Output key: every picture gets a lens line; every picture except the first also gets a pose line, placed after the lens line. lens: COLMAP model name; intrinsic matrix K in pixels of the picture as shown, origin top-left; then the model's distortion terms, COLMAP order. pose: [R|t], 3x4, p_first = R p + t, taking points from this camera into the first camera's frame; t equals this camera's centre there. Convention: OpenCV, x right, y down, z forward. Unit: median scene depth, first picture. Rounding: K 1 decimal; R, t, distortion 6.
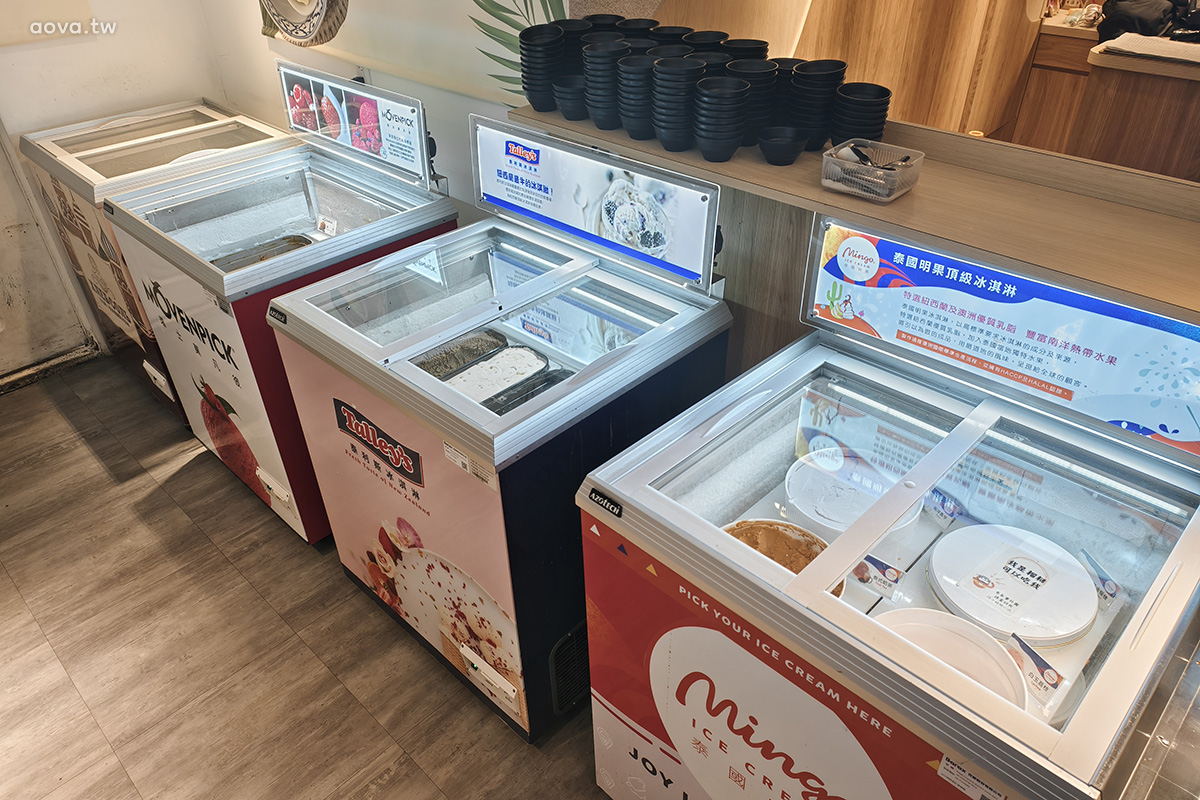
lens RADIAL K [[830.4, 0, 600.0], [0, 830.4, 400.0], [0, 0, 1]] dist [0.006676, -0.001088]
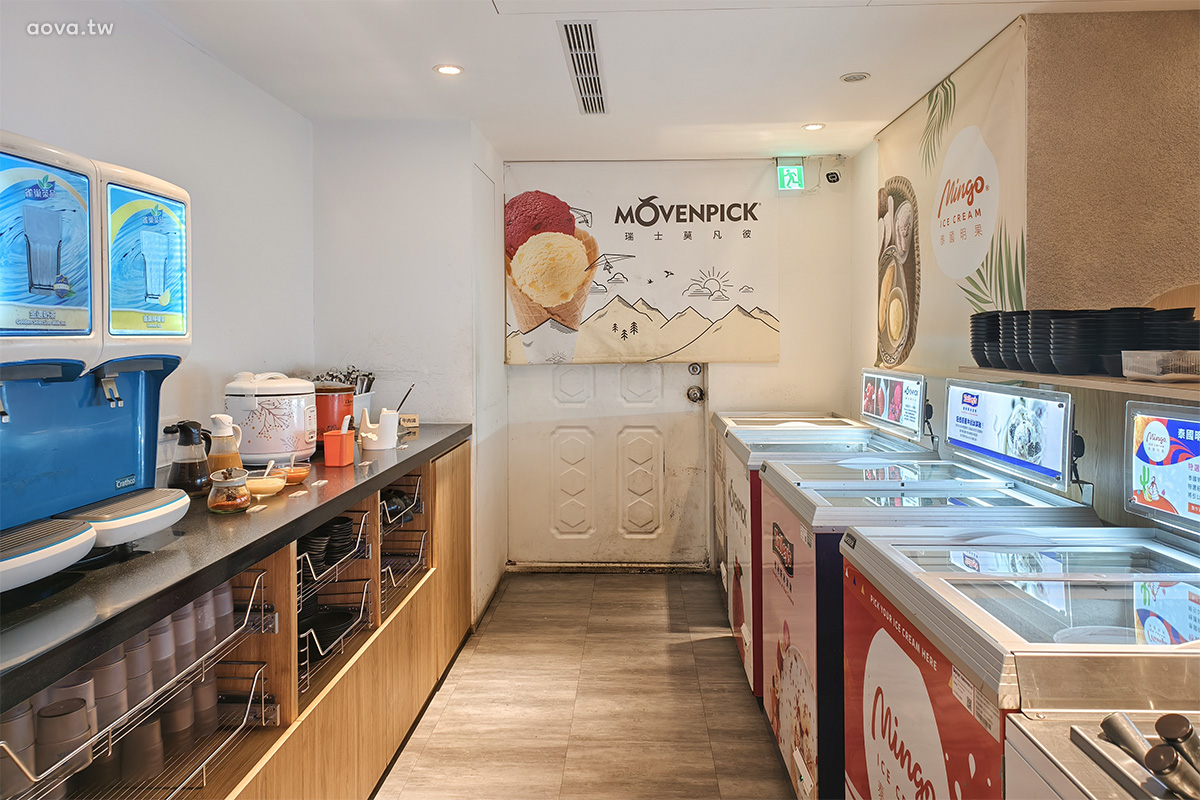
lens RADIAL K [[806.9, 0, 601.6], [0, 806.9, 361.2], [0, 0, 1]] dist [-0.125091, 0.001639]
pose [[0.666206, 0.041104, -0.744635, 0.386946], [-0.439964, 0.827876, -0.347926, 0.299875], [0.602164, 0.559403, 0.569620, -0.081274]]
